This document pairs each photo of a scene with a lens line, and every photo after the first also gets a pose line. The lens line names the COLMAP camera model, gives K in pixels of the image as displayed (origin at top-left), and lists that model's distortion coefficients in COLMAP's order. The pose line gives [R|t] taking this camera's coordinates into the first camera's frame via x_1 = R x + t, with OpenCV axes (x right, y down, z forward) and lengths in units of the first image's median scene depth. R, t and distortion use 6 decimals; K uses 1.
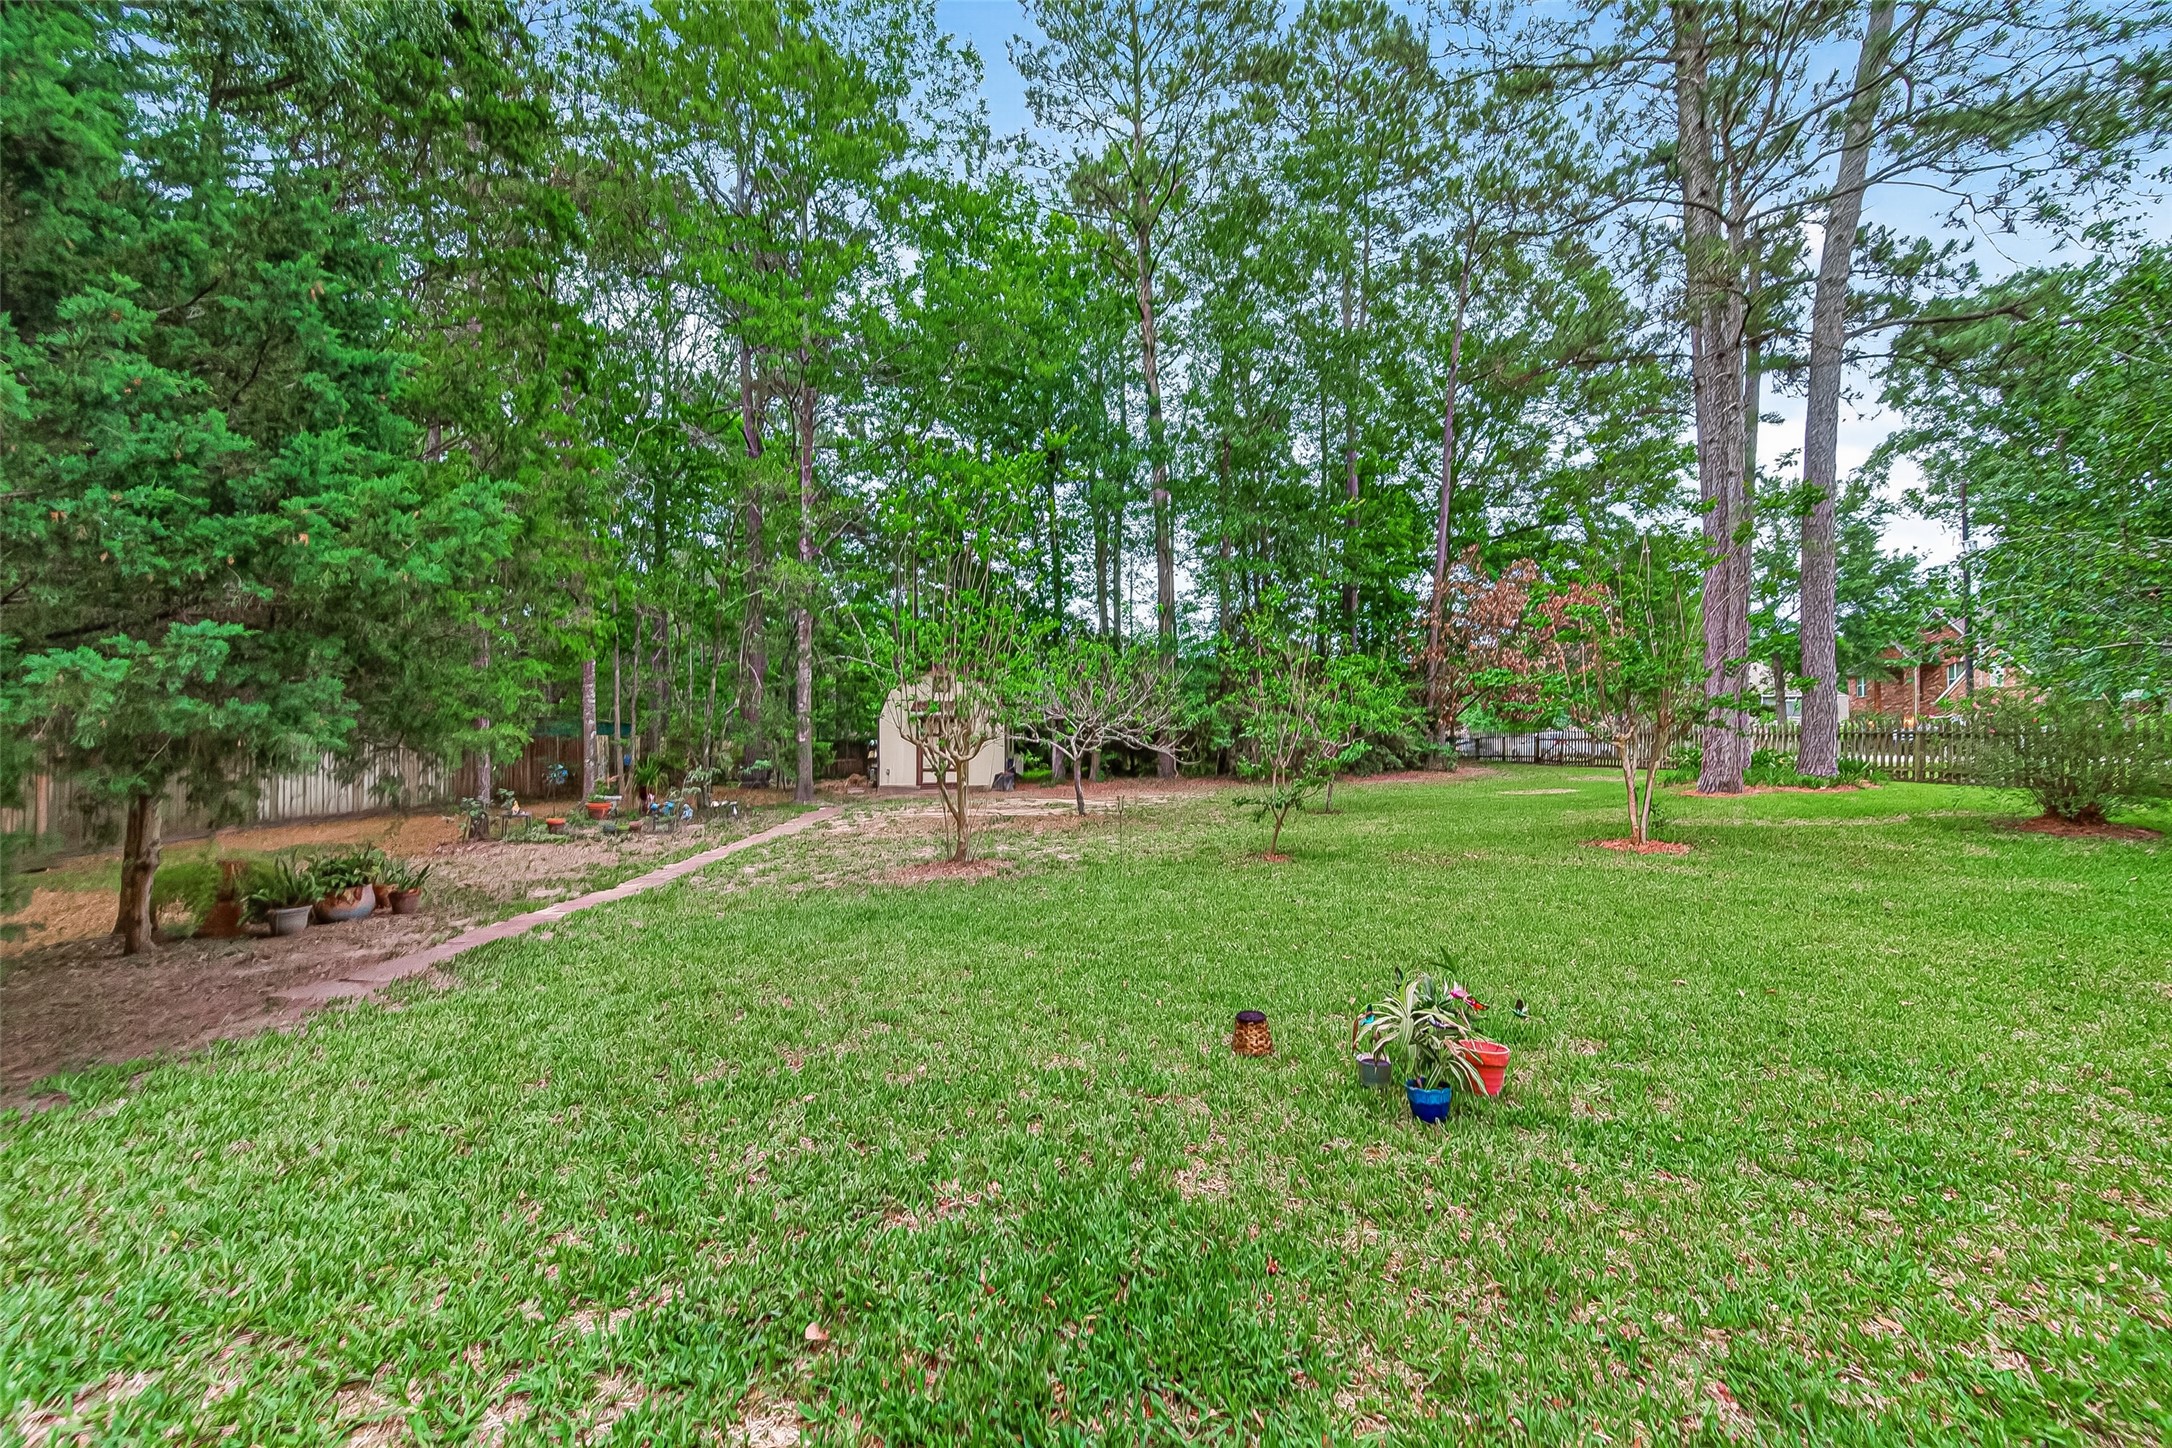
lens RADIAL K [[858.7, 0, 1080.9], [0, 858.7, 731.5], [0, 0, 1]] dist [0.011078, -0.001230]
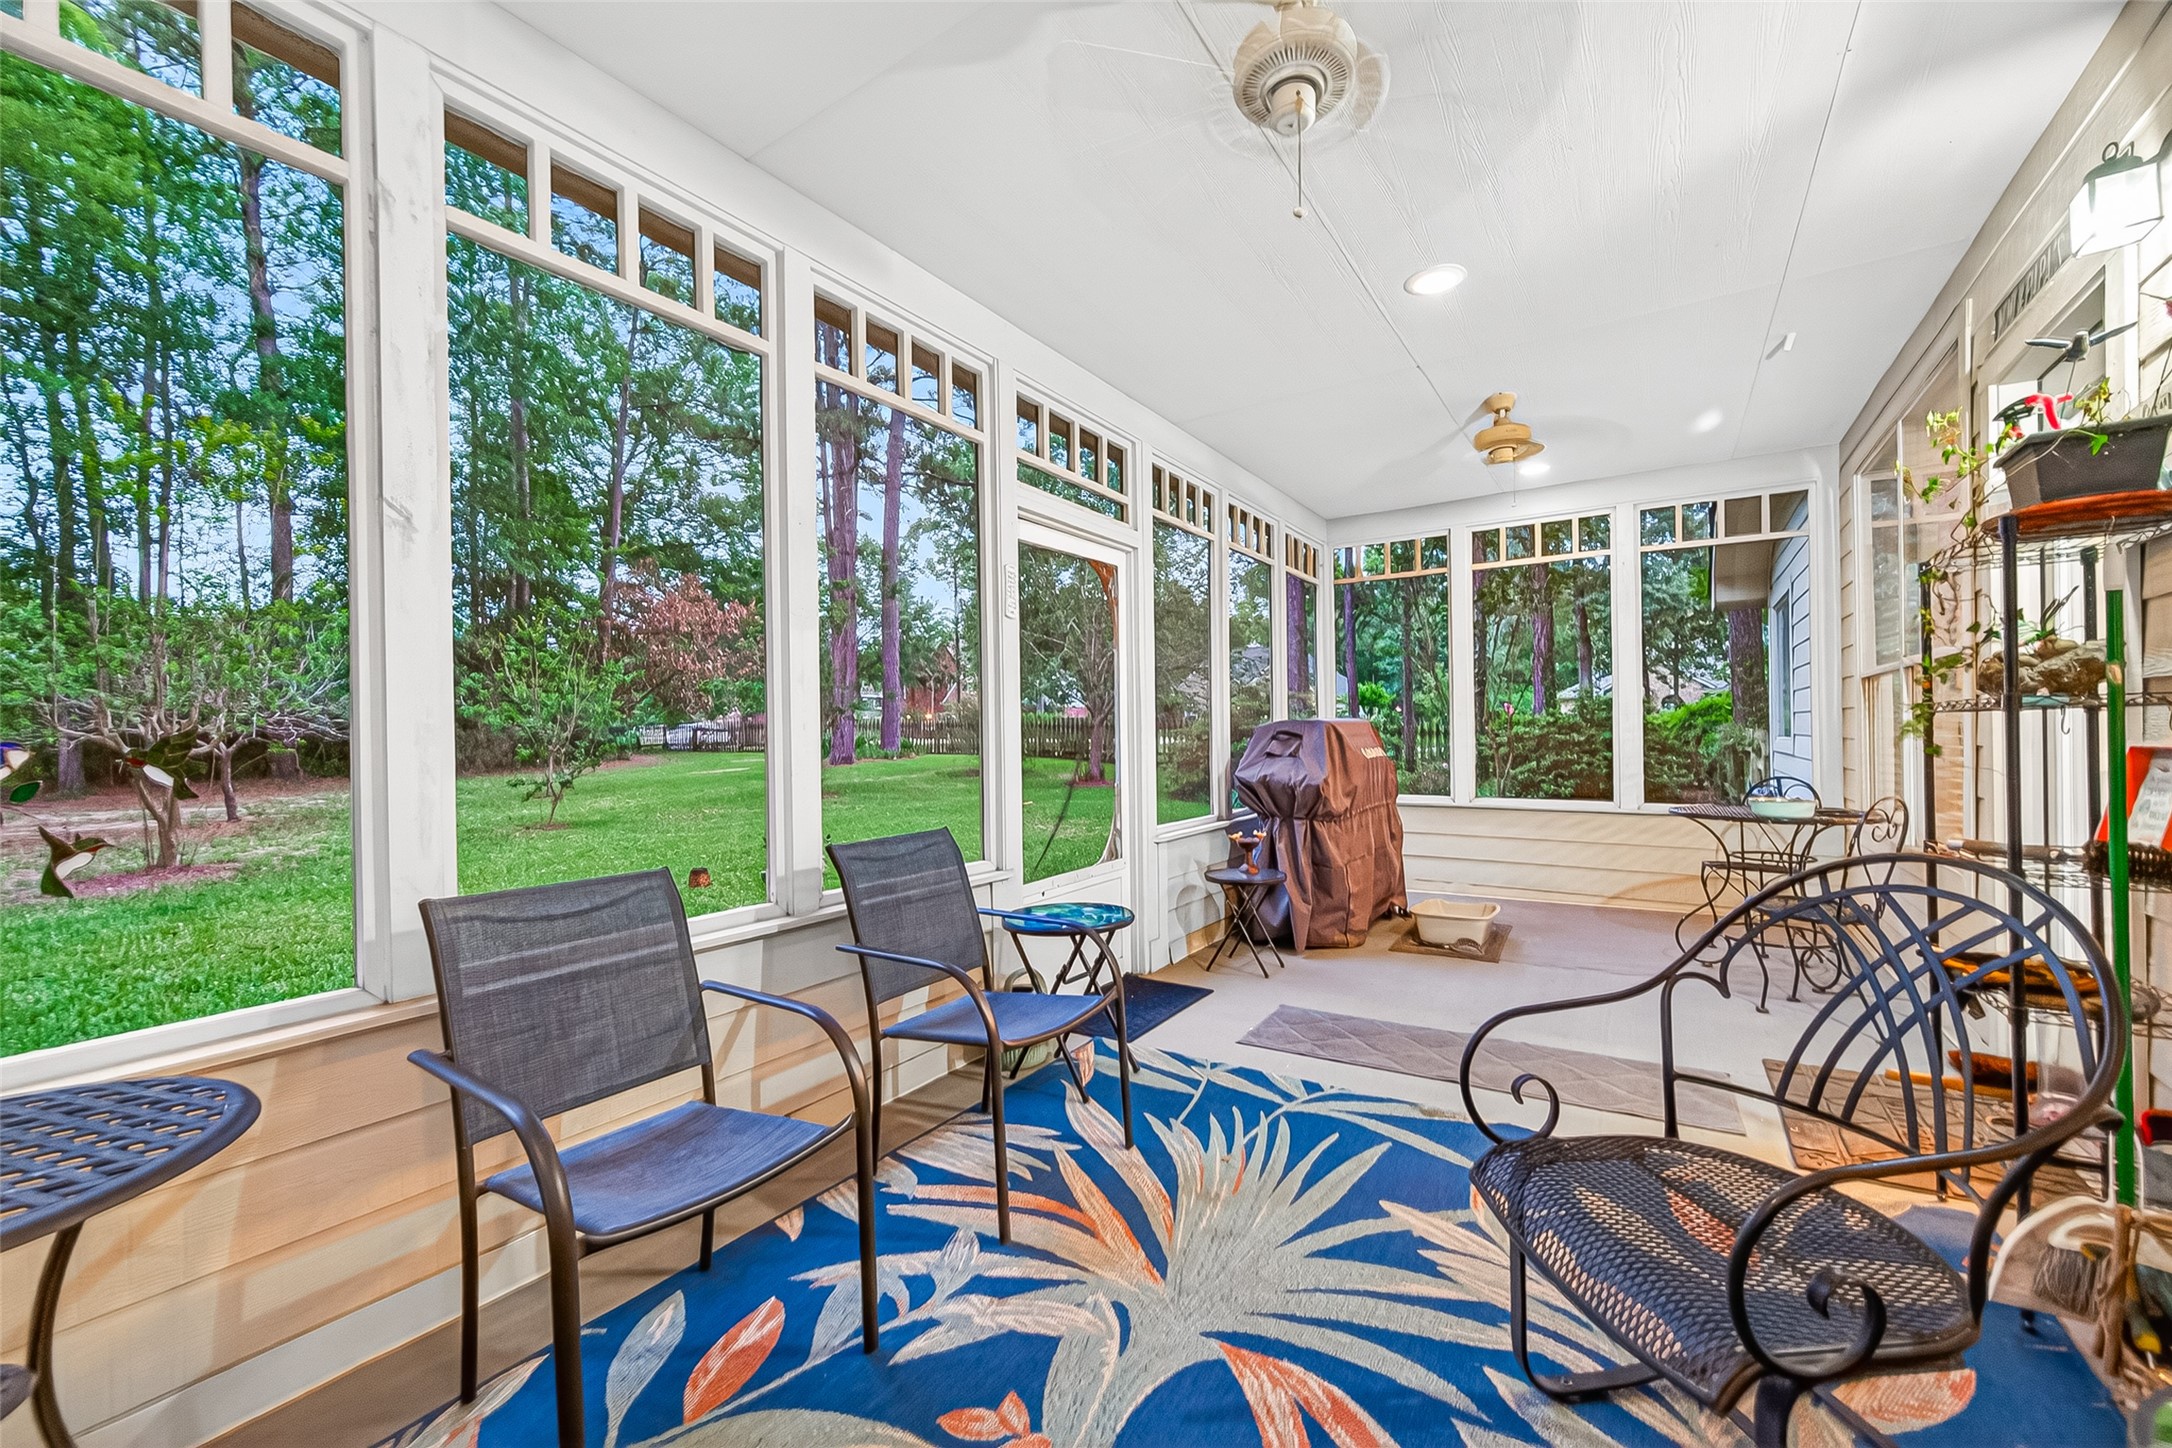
lens RADIAL K [[858.7, 0, 1086.3], [0, 858.7, 728.1], [0, 0, 1]] dist [0.011078, -0.001230]
pose [[0.584824, -0.004471, 0.811148, -0.107935], [0.000300, 0.999986, 0.005296, 0.000411], [-0.811160, -0.002854, 0.584817, -0.104281]]
